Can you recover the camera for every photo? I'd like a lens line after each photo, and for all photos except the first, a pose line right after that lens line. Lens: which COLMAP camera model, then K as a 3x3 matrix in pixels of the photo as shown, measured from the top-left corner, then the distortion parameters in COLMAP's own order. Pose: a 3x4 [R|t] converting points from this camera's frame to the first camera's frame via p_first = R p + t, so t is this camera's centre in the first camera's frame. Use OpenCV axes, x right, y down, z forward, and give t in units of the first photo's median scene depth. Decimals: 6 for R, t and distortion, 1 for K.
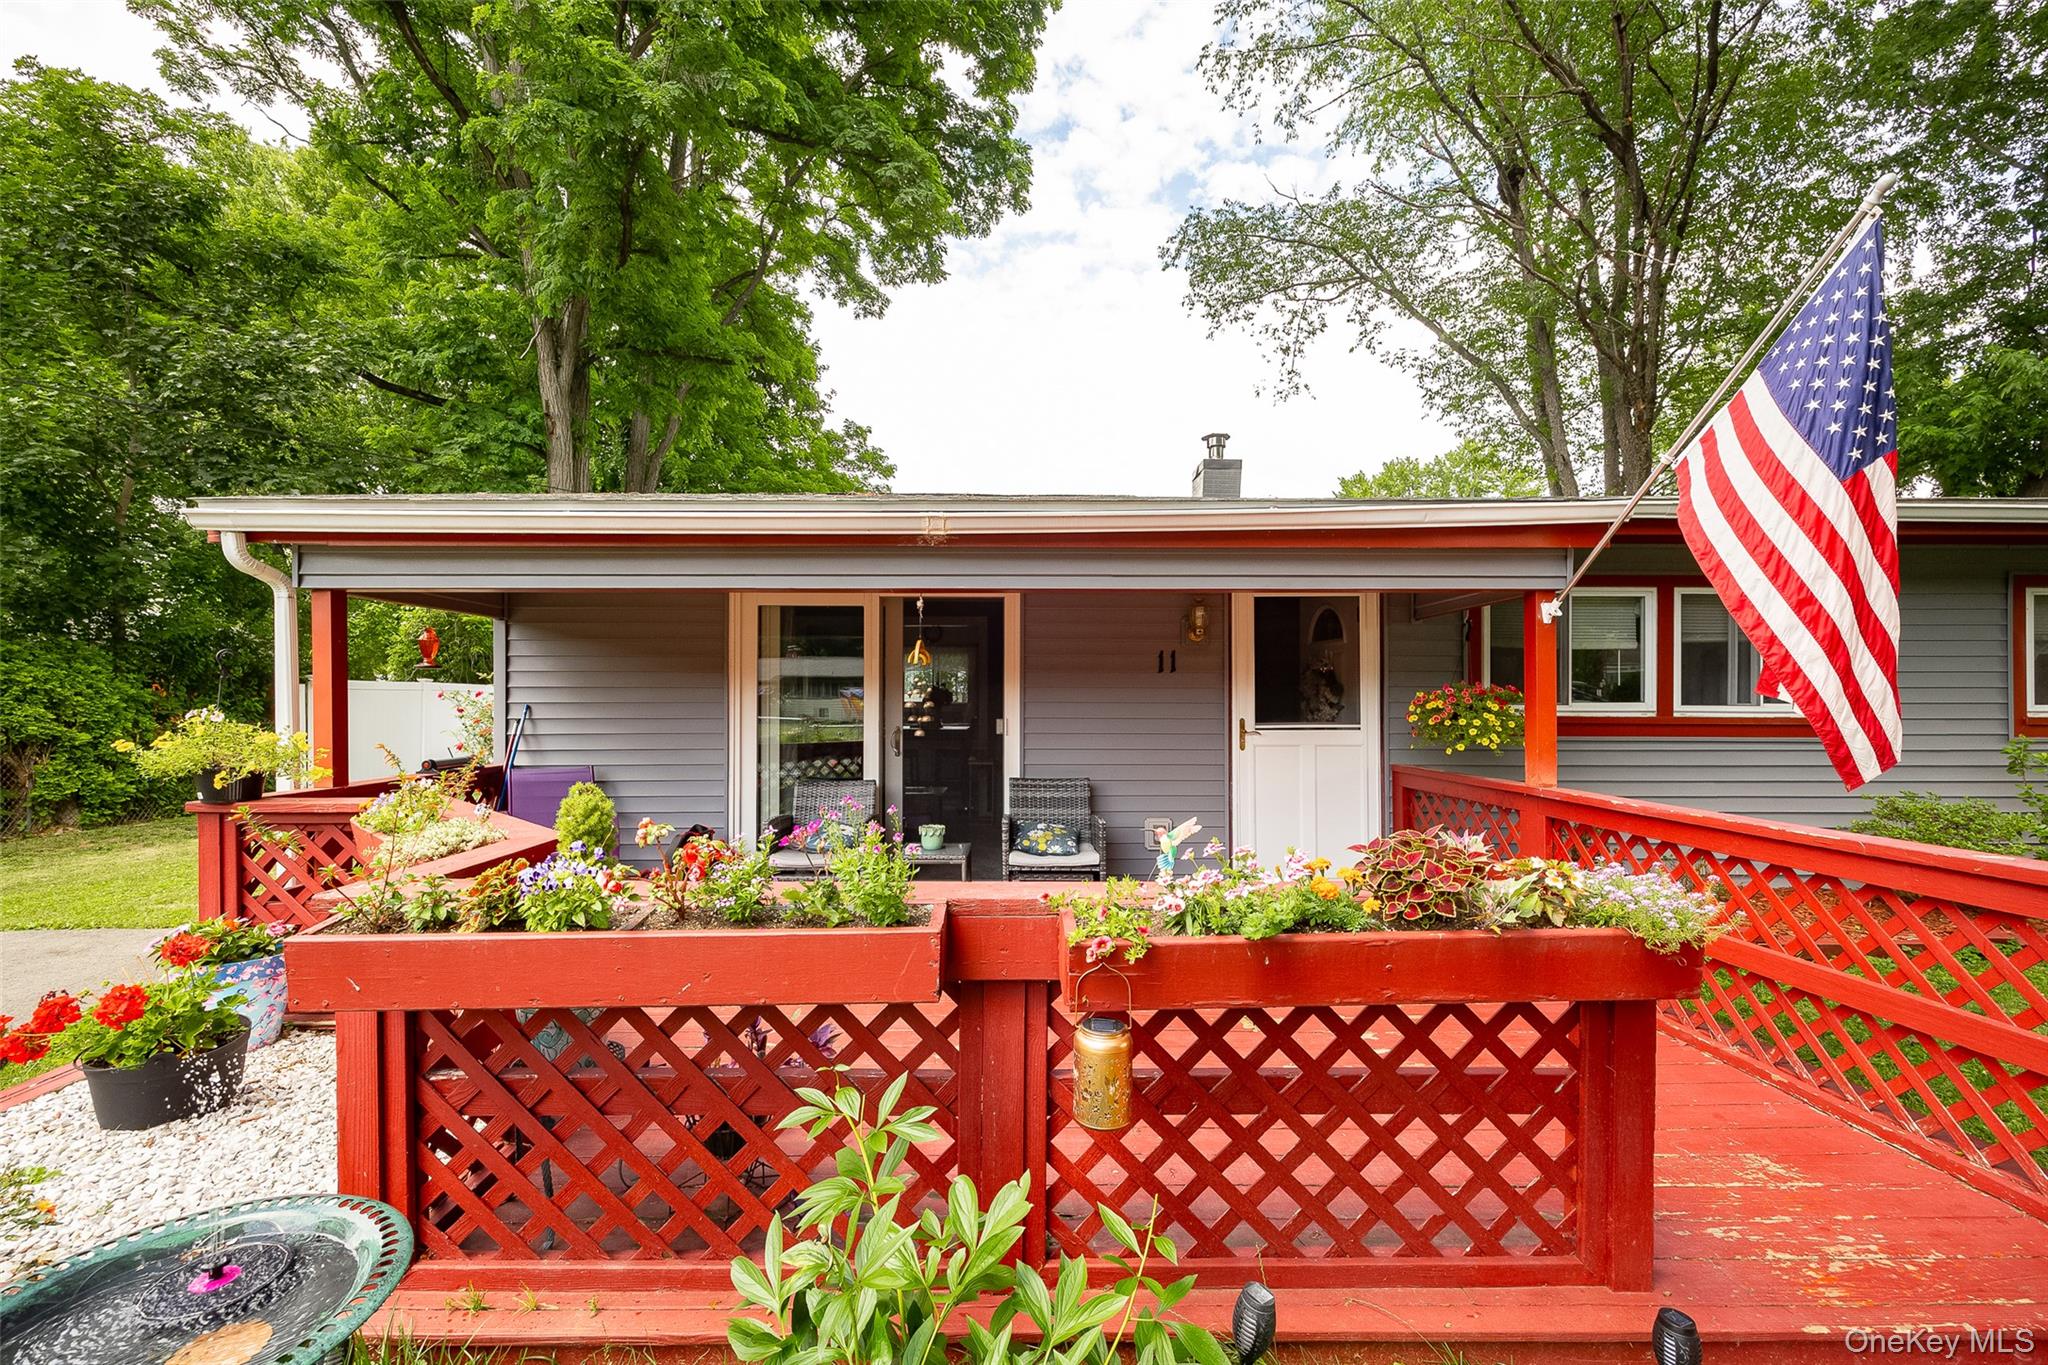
lens RADIAL K [[844.5, 0, 1017.1], [0, 844.5, 685.8], [0, 0, 1]] dist [0.003569, 0.001503]
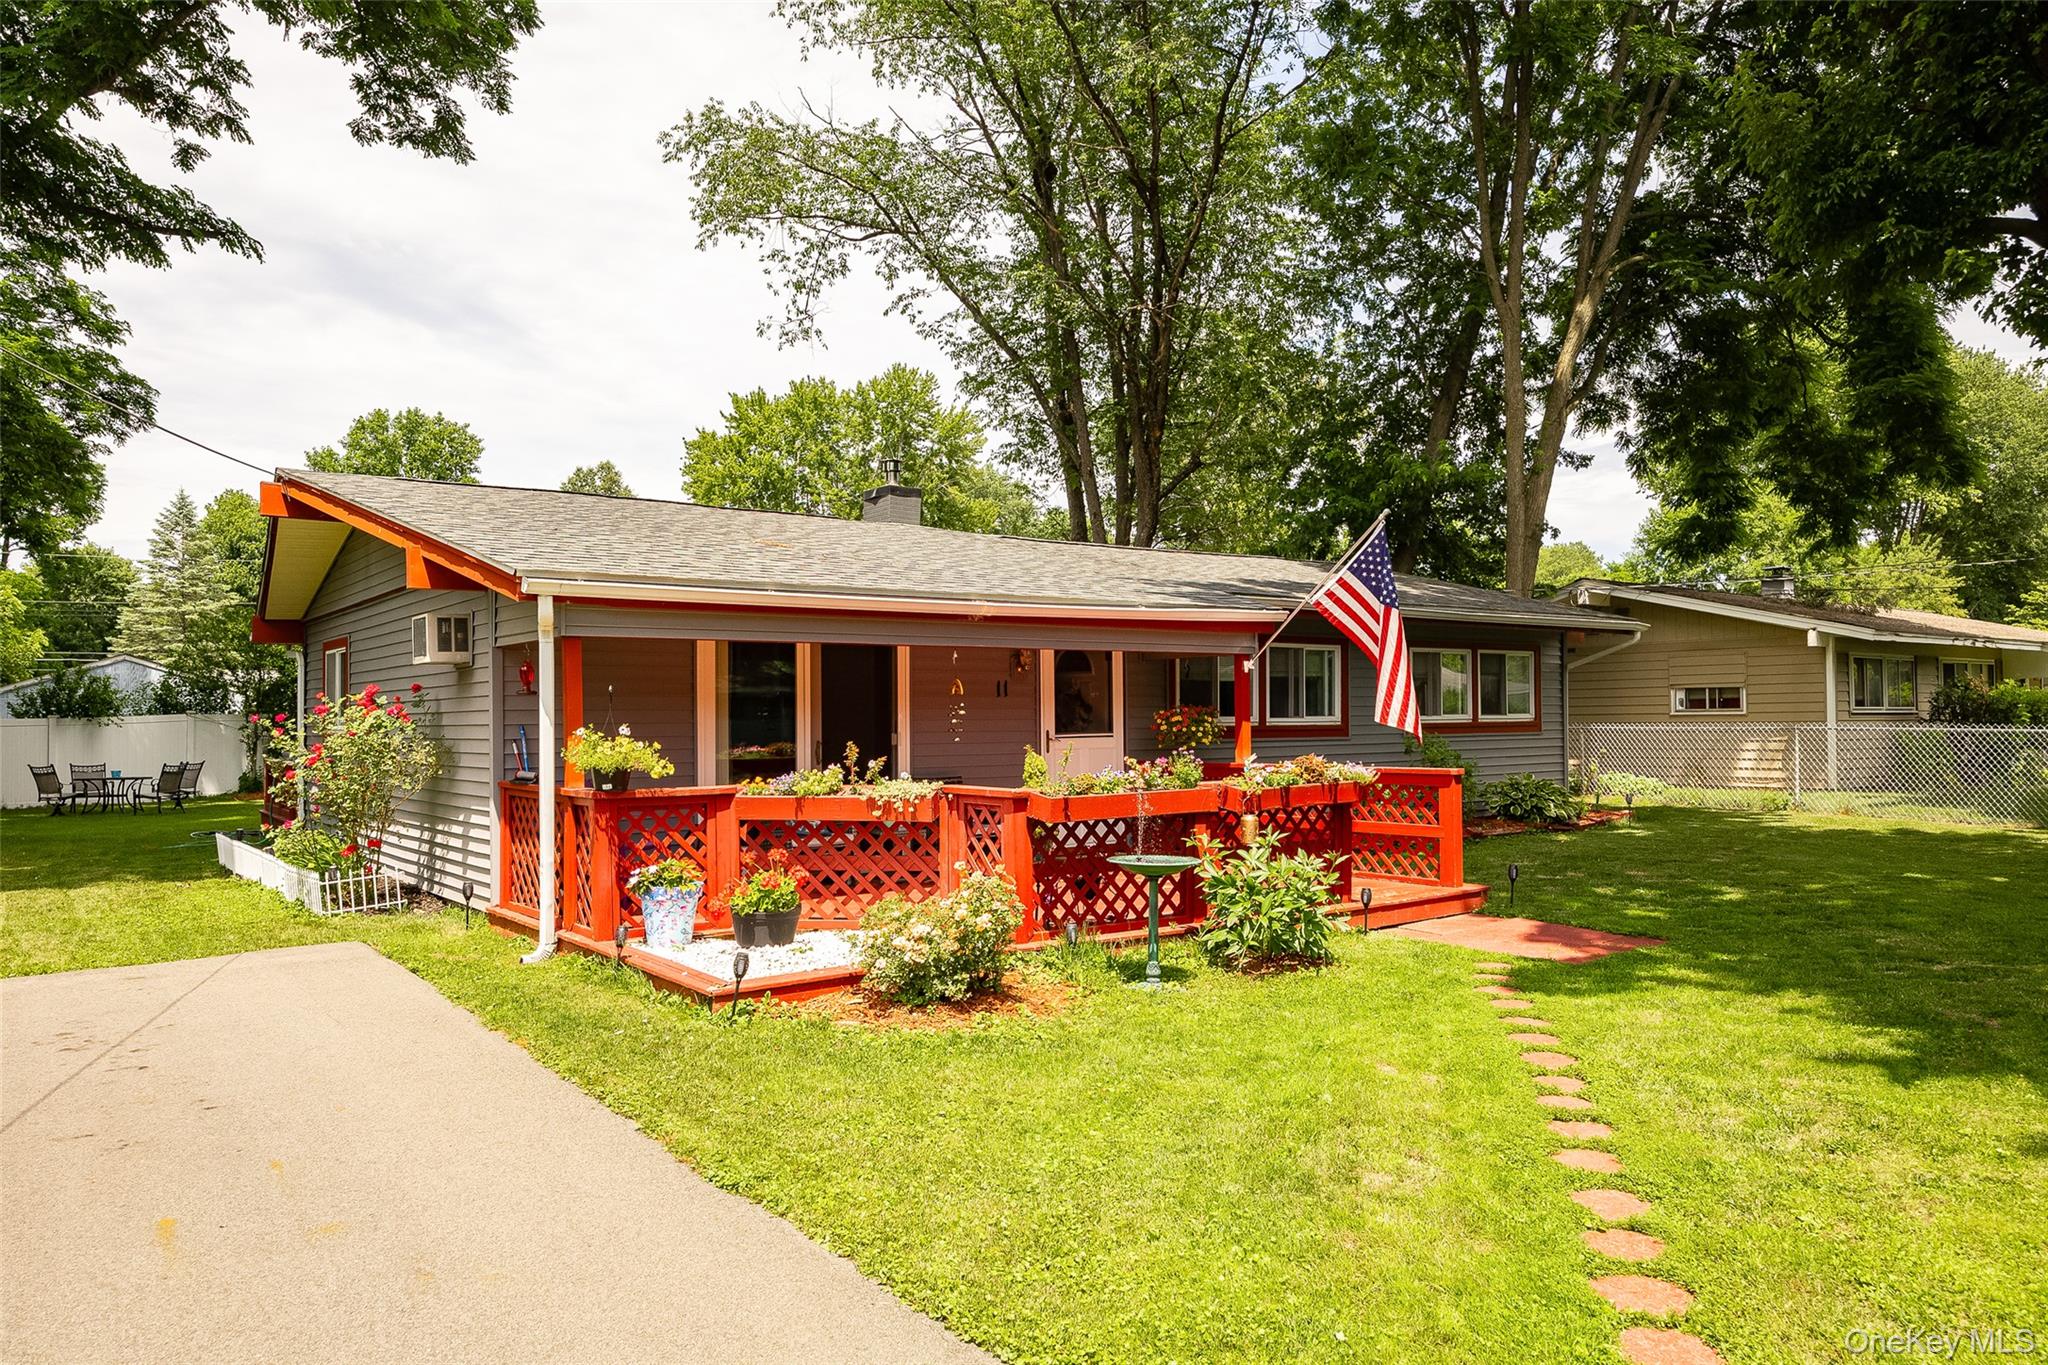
lens RADIAL K [[1374.9, 0, 1028.9], [0, 1374.9, 693.9], [0, 0, 1]] dist [0.000374, 0.002047]
pose [[0.815483, 0.004814, 0.578761, -0.311159], [-0.004368, 0.999988, -0.002164, -0.004387], [-0.578765, -0.000763, 0.815494, -0.241247]]
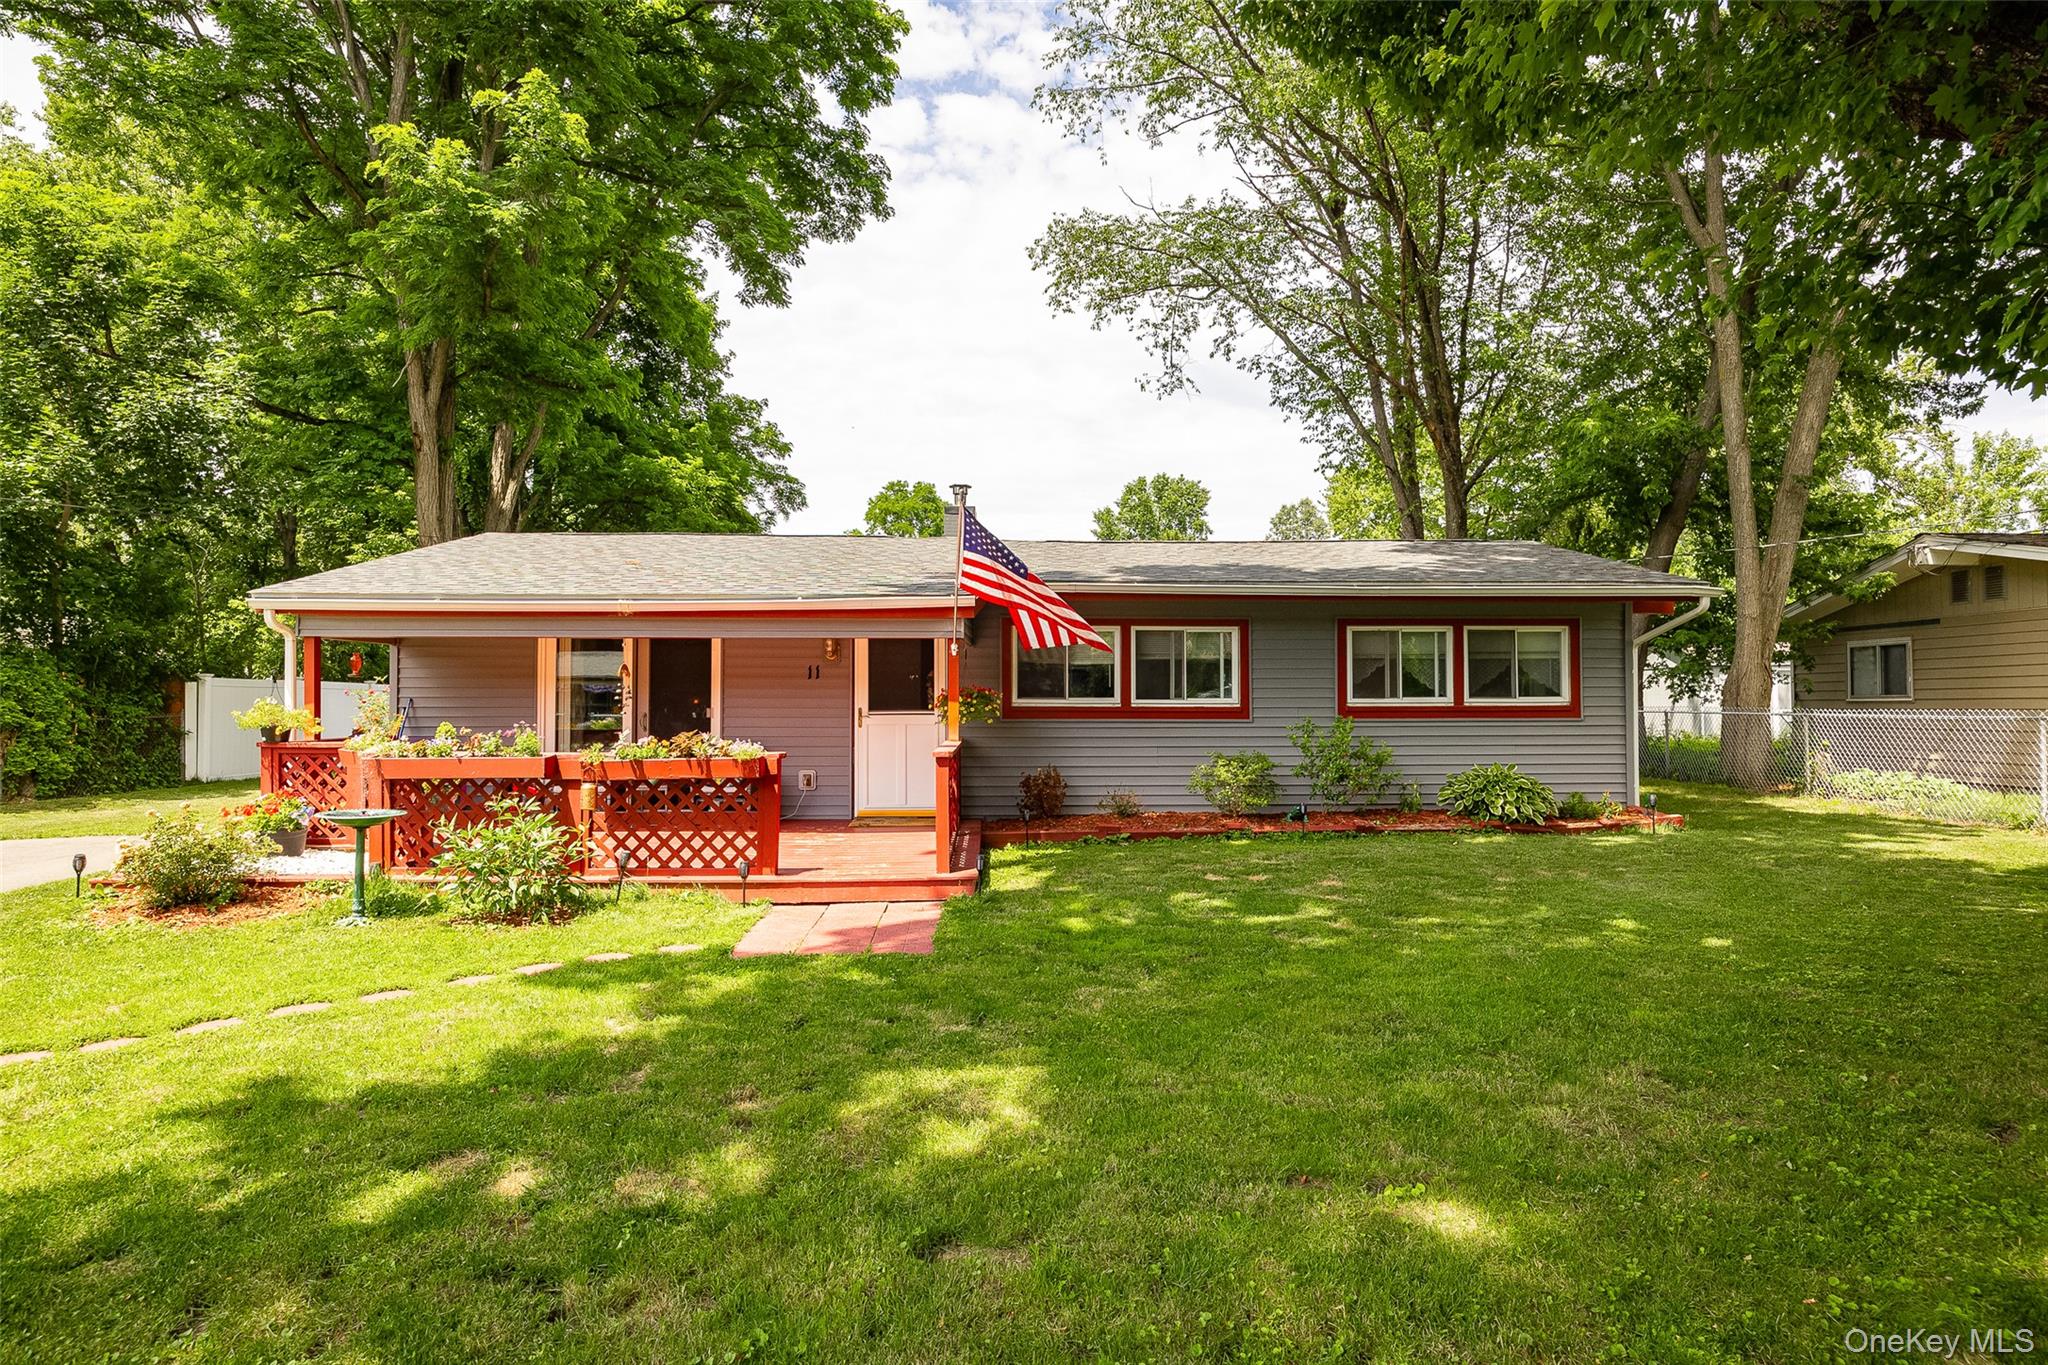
lens RADIAL K [[1087.6, 0, 1035.1], [0, 1087.6, 676.6], [0, 0, 1]] dist [-0.002497, -0.003638]
pose [[0.999792, 0.002117, 0.020262, 0.165534], [-0.002038, 0.999990, -0.003919, -0.003558], [-0.020270, 0.003877, 0.999787, -0.318844]]
